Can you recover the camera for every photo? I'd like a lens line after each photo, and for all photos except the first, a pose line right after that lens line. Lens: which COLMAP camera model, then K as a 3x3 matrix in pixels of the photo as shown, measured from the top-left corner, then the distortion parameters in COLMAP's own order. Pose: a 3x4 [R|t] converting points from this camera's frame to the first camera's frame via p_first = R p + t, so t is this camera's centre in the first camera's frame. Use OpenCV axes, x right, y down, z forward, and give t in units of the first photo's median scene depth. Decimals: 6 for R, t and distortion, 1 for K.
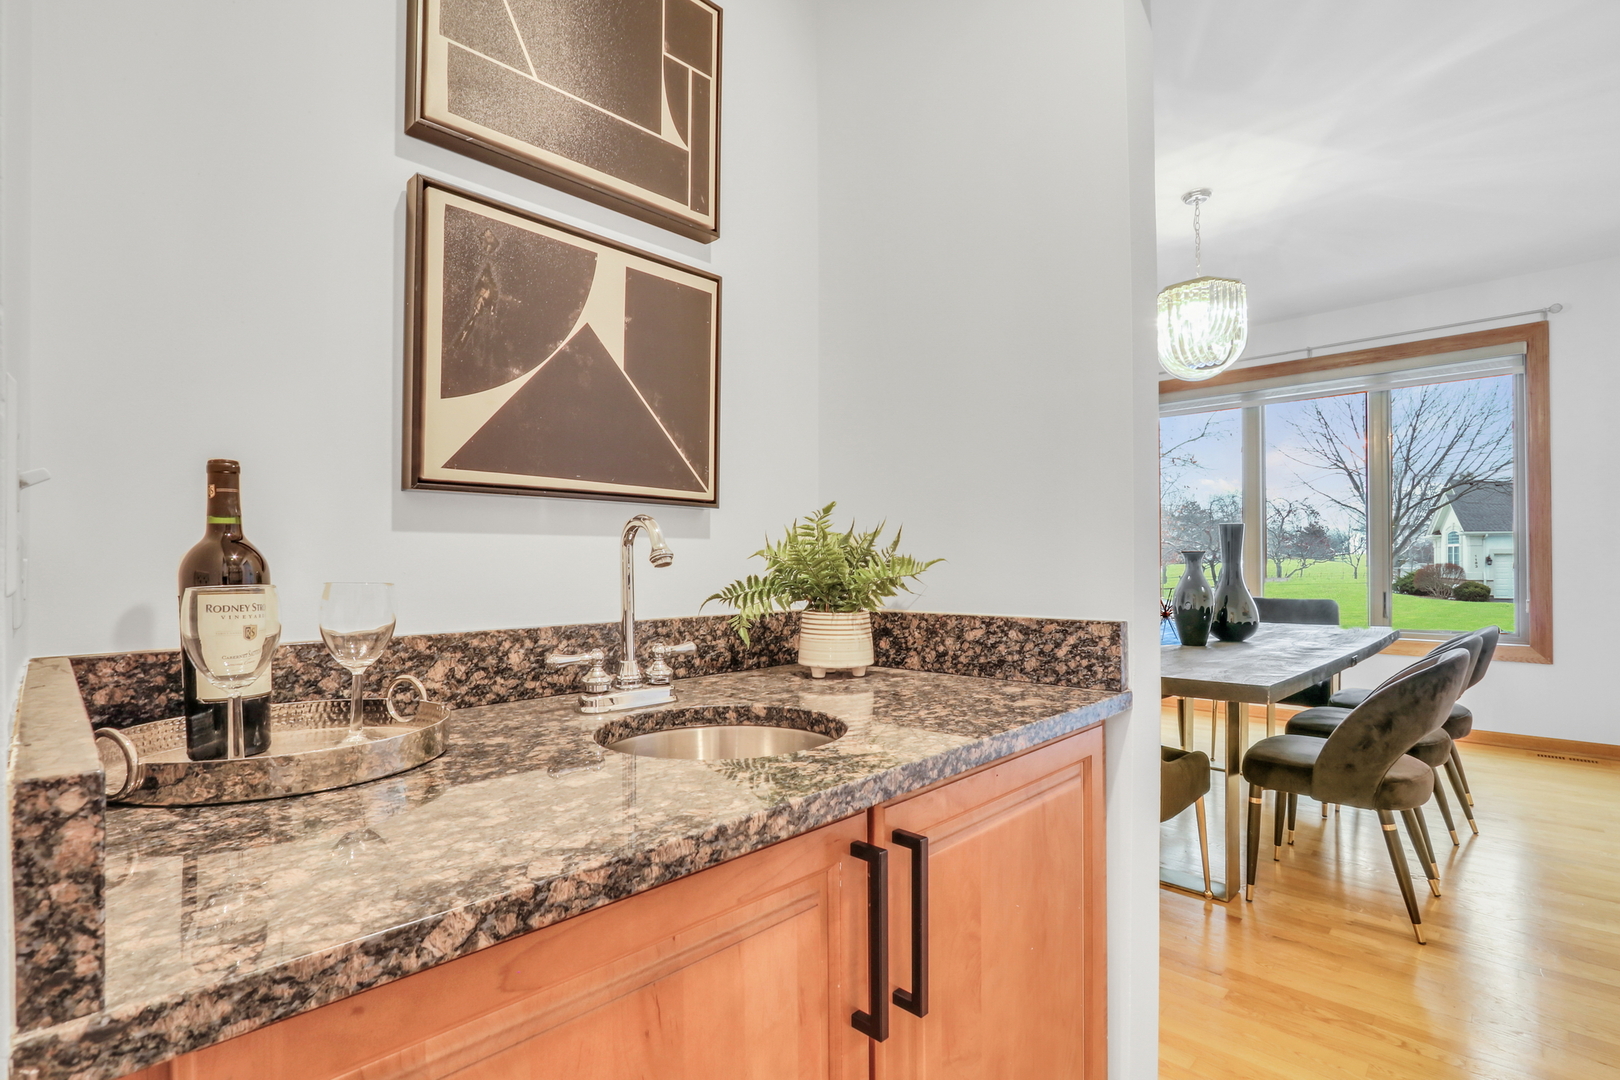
lens RADIAL K [[816.7, 0, 801.3], [0, 816.7, 556.9], [0, 0, 1]] dist [-0.013493, 0.000301]
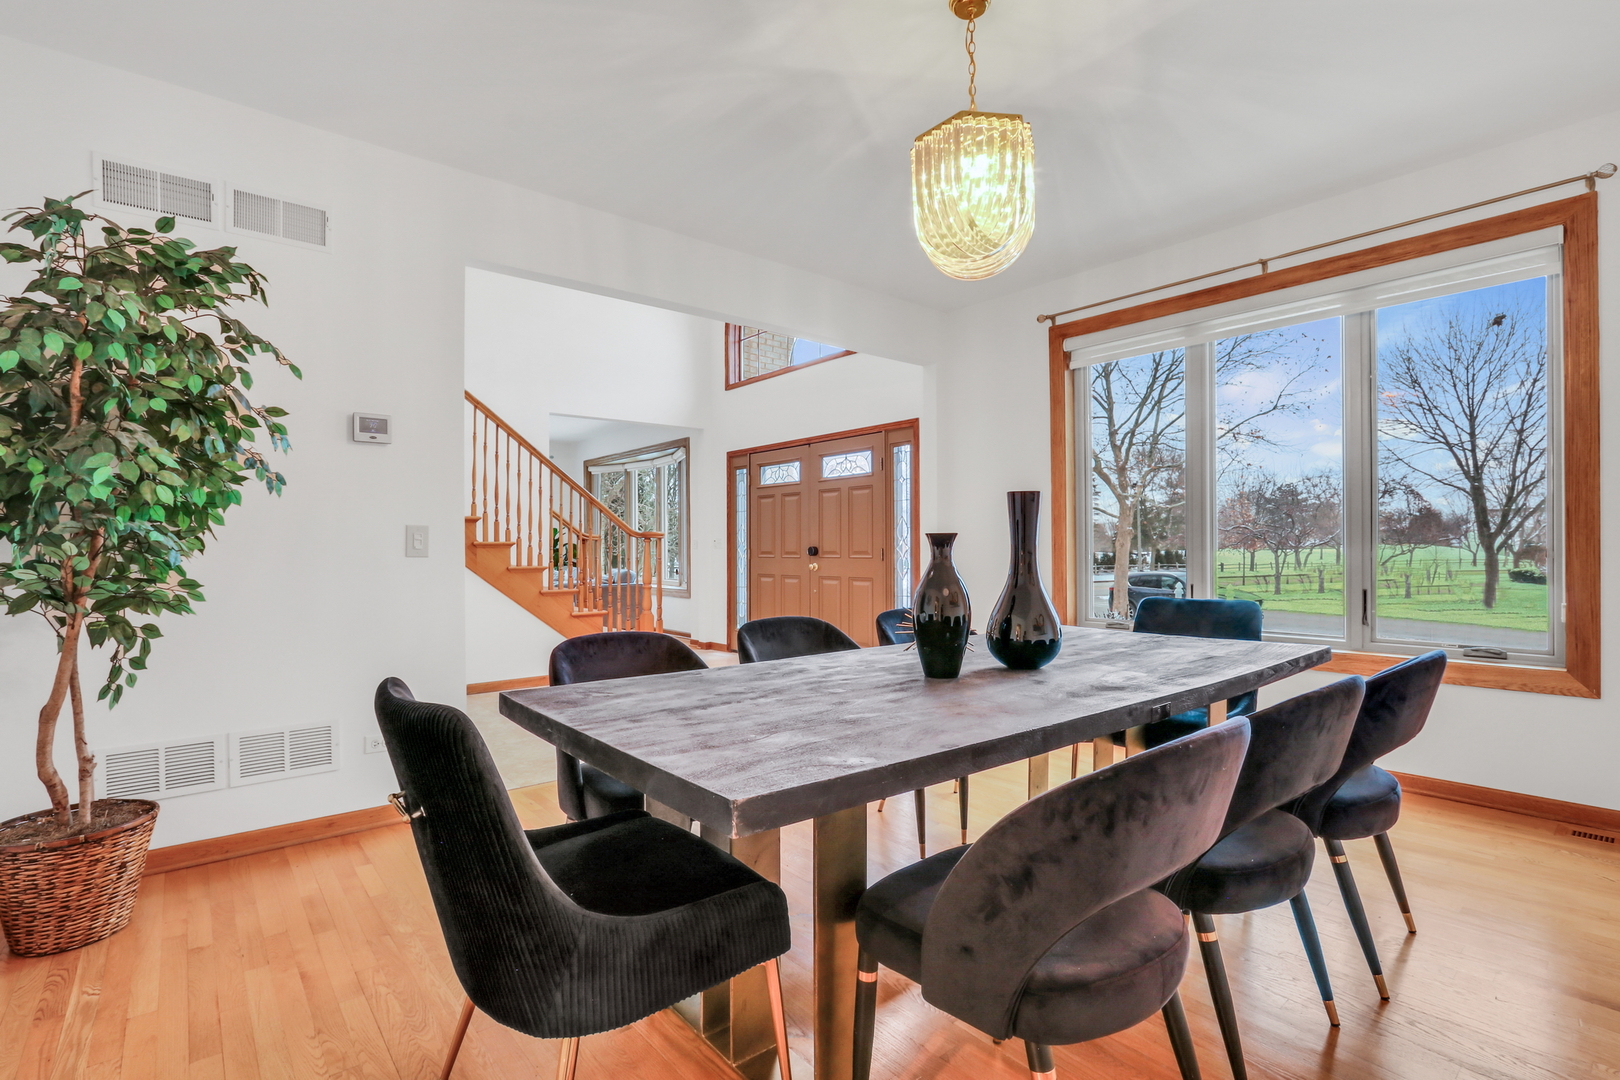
lens RADIAL K [[801.3, 0, 799.8], [0, 801.3, 549.8], [0, 0, 1]] dist [-0.014686, 0.001461]
pose [[0.993476, 0.001270, -0.114034, 0.337748], [-0.000096, 0.999947, 0.010303, 0.000664], [0.114041, -0.010225, 0.993423, 0.263831]]
